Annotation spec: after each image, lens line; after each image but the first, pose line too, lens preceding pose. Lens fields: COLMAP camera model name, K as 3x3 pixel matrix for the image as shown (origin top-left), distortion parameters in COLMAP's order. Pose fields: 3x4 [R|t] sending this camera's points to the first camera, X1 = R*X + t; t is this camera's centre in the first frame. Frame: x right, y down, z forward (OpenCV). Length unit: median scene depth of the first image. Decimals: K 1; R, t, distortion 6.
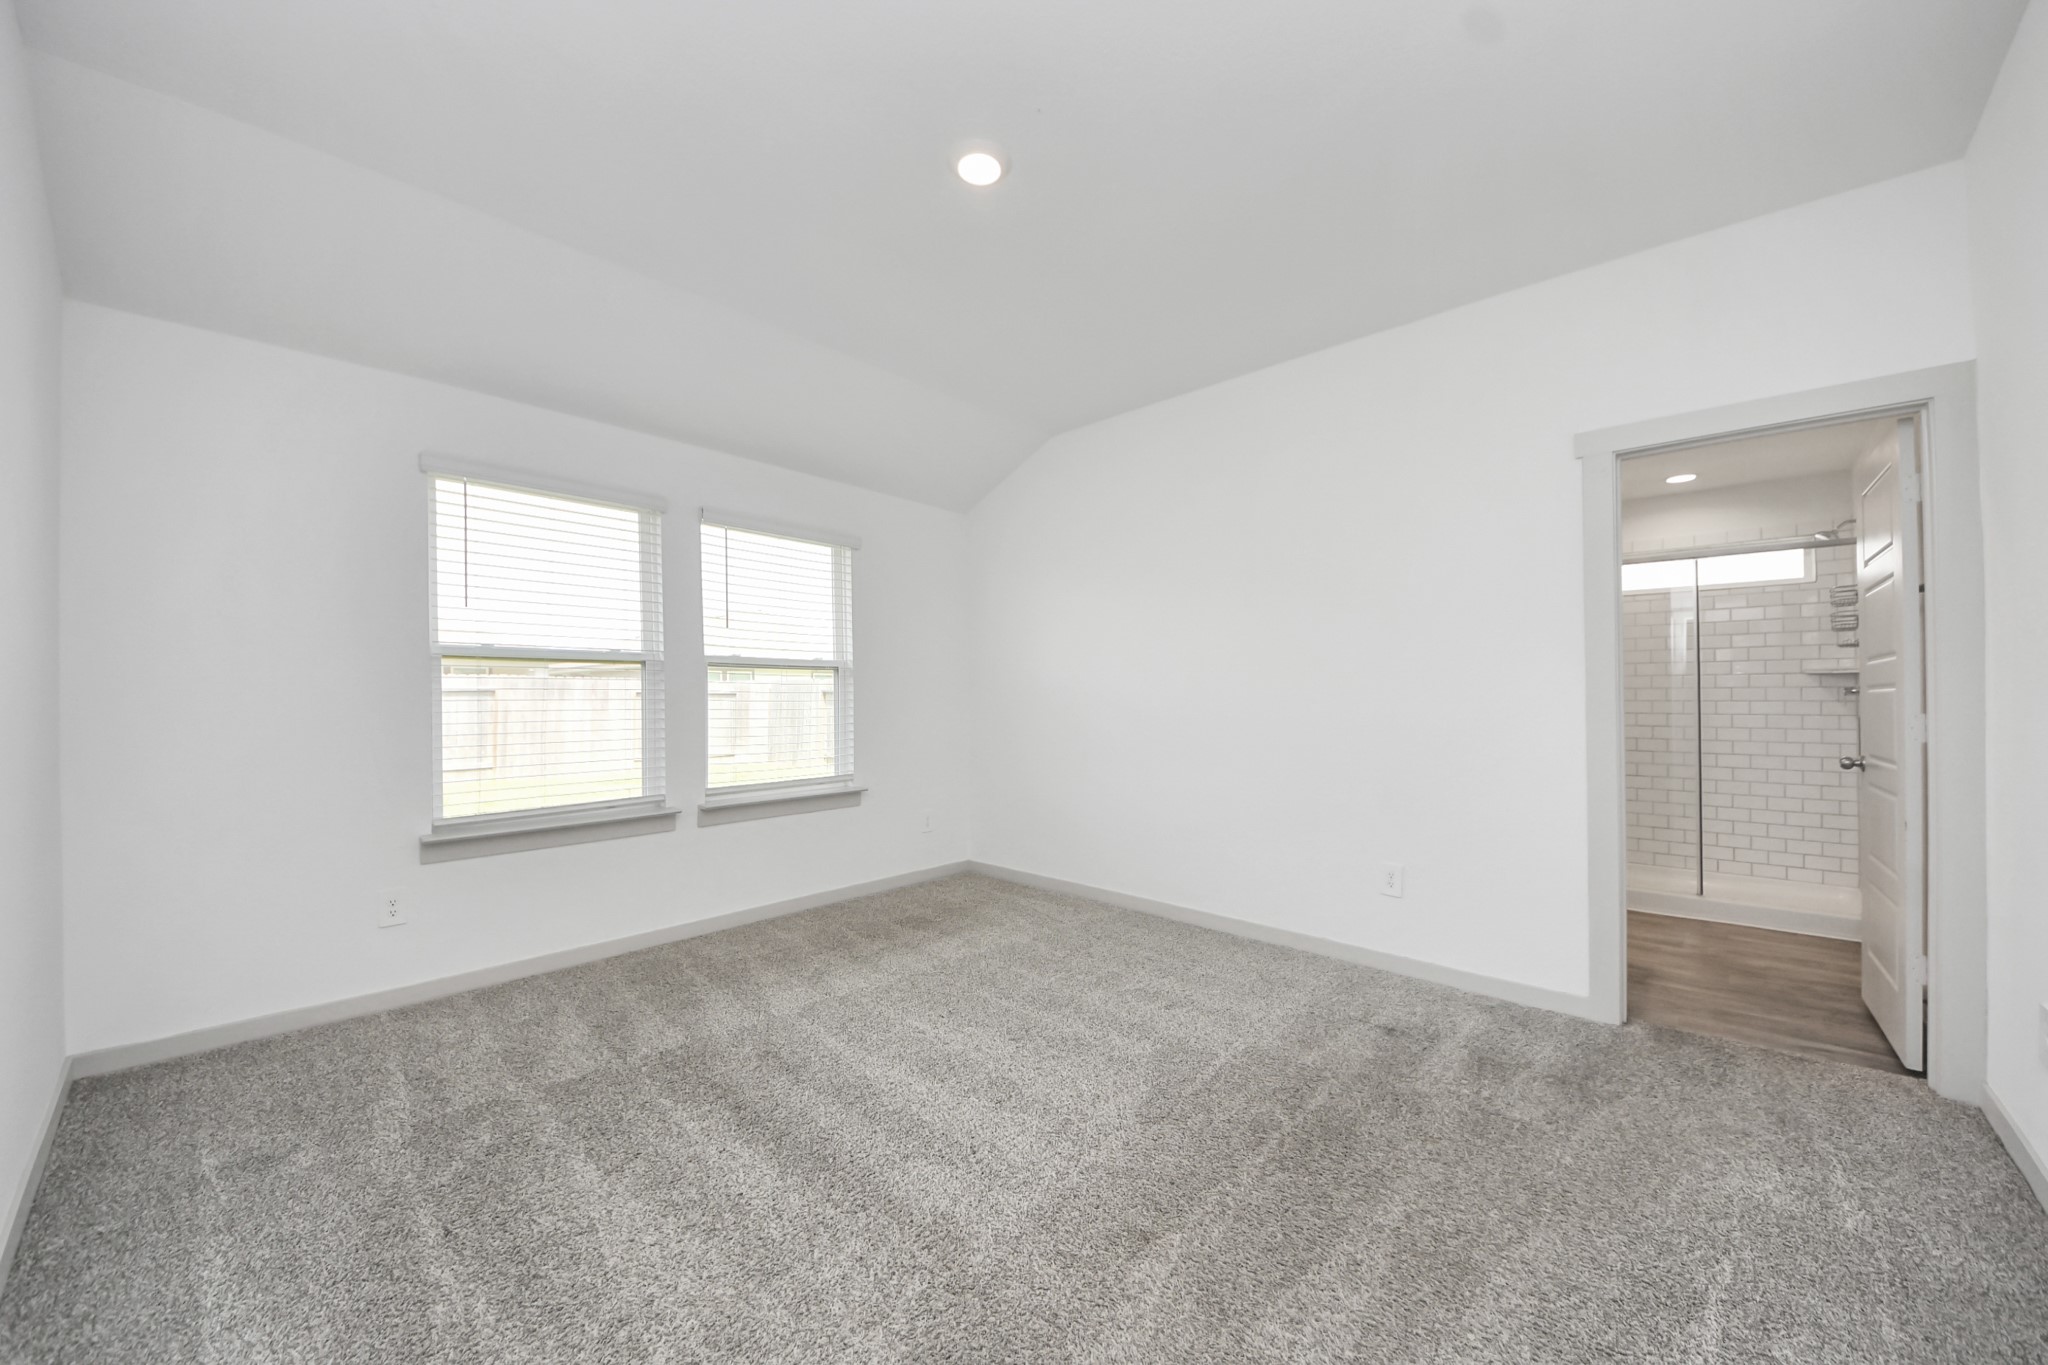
lens RADIAL K [[728.4, 0, 1008.7], [0, 728.4, 683.5], [0, 0, 1]] dist [0.022976, 0.000058]
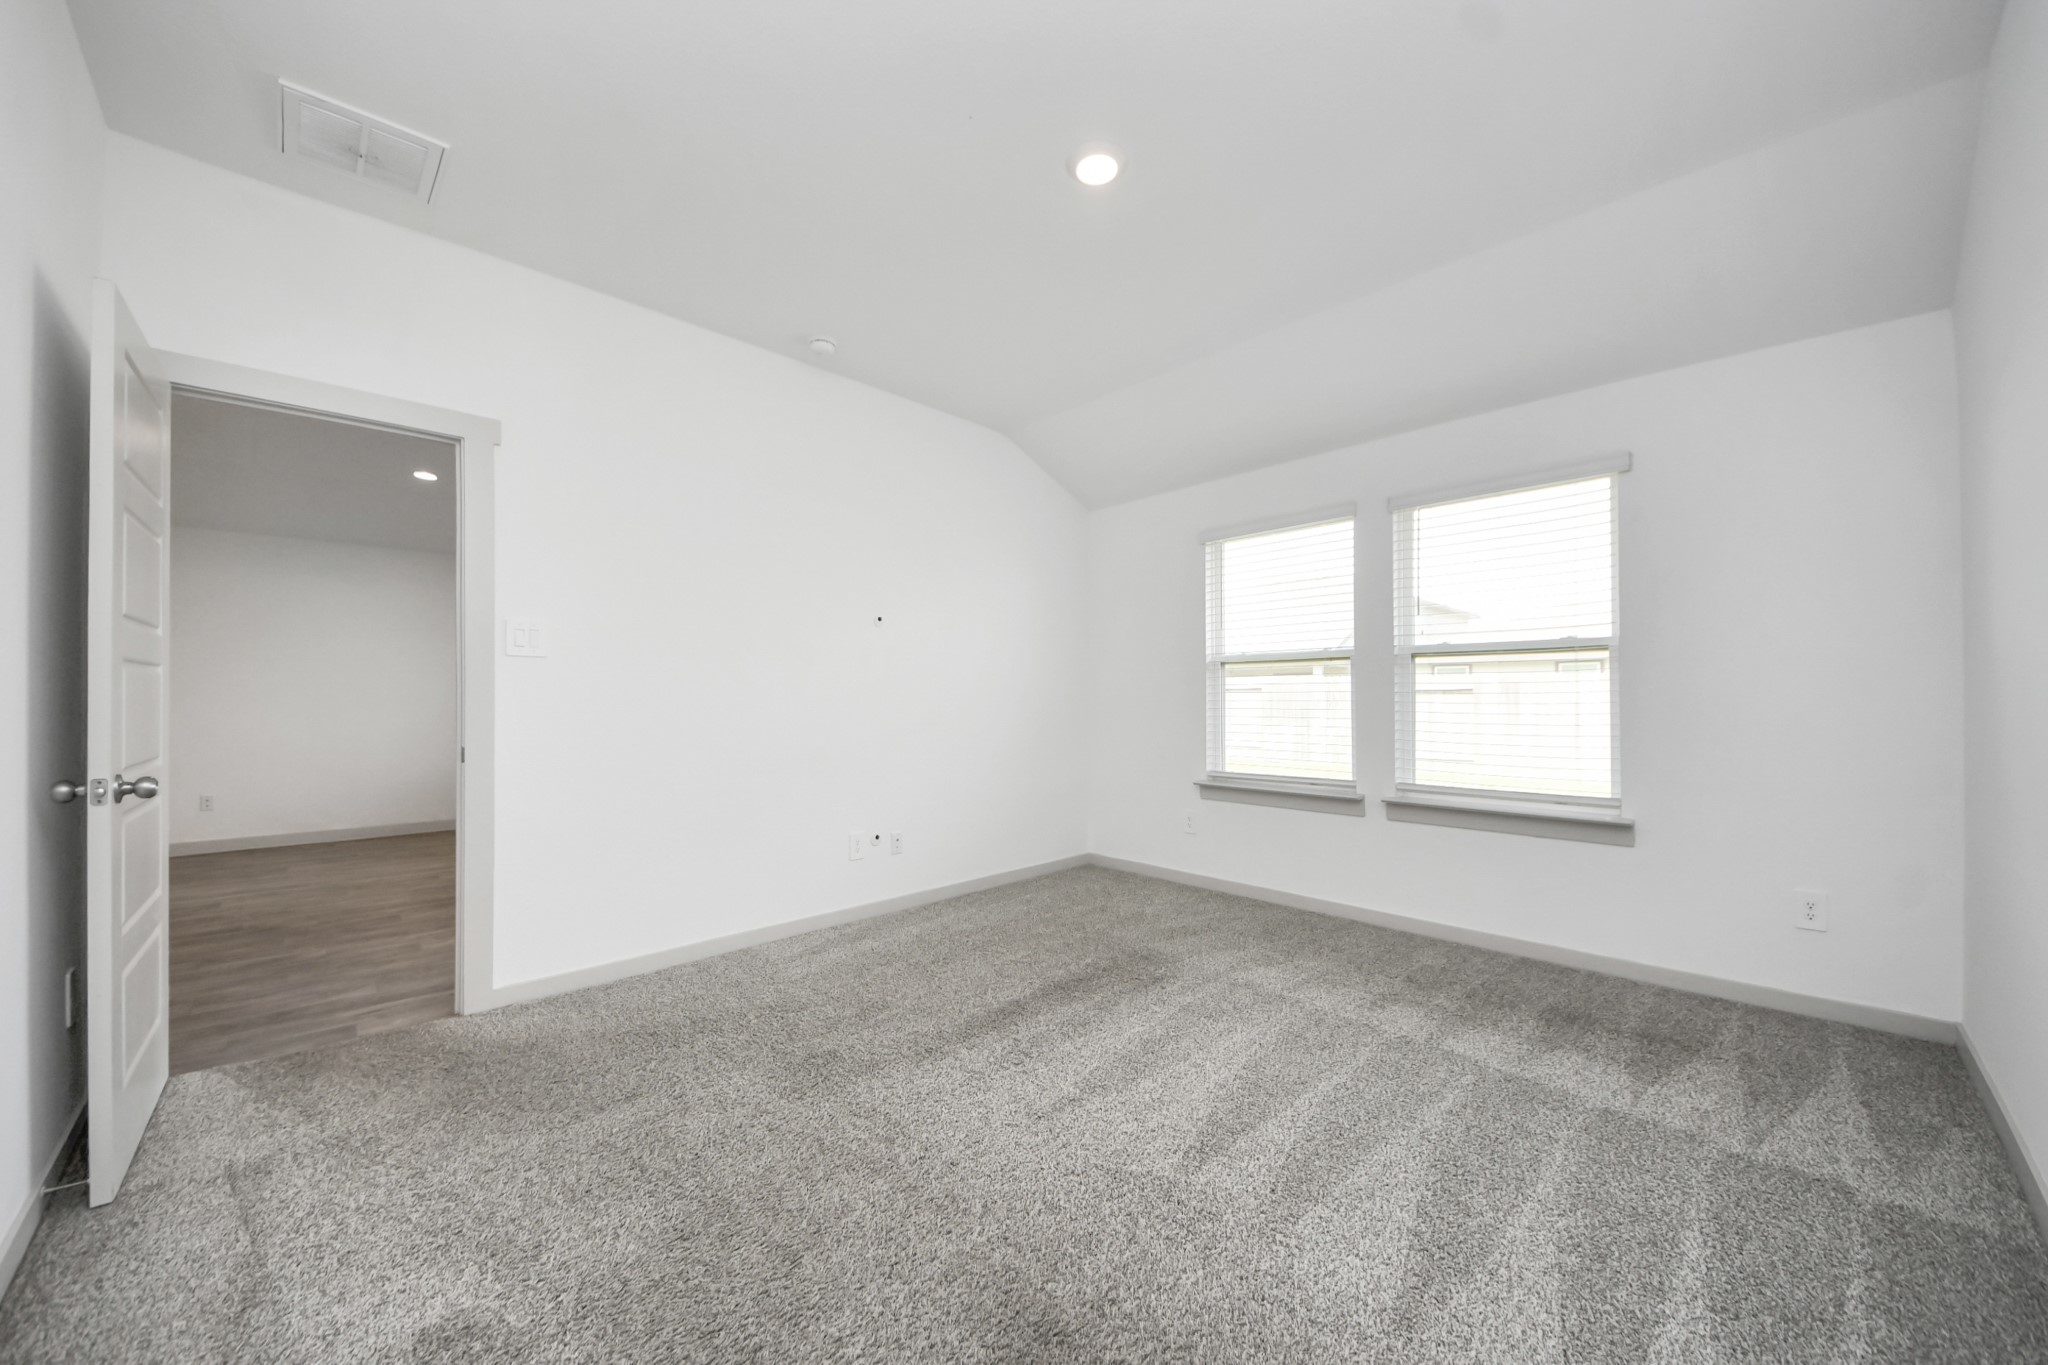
lens RADIAL K [[730.0, 0, 1027.8], [0, 730.0, 690.7], [0, 0, 1]] dist [0.000013, -0.000009]
pose [[-0.038267, -0.005798, -0.999251, 0.640339], [0.022647, 0.999721, -0.006668, 0.017492], [0.999011, -0.022885, -0.038125, 0.597608]]
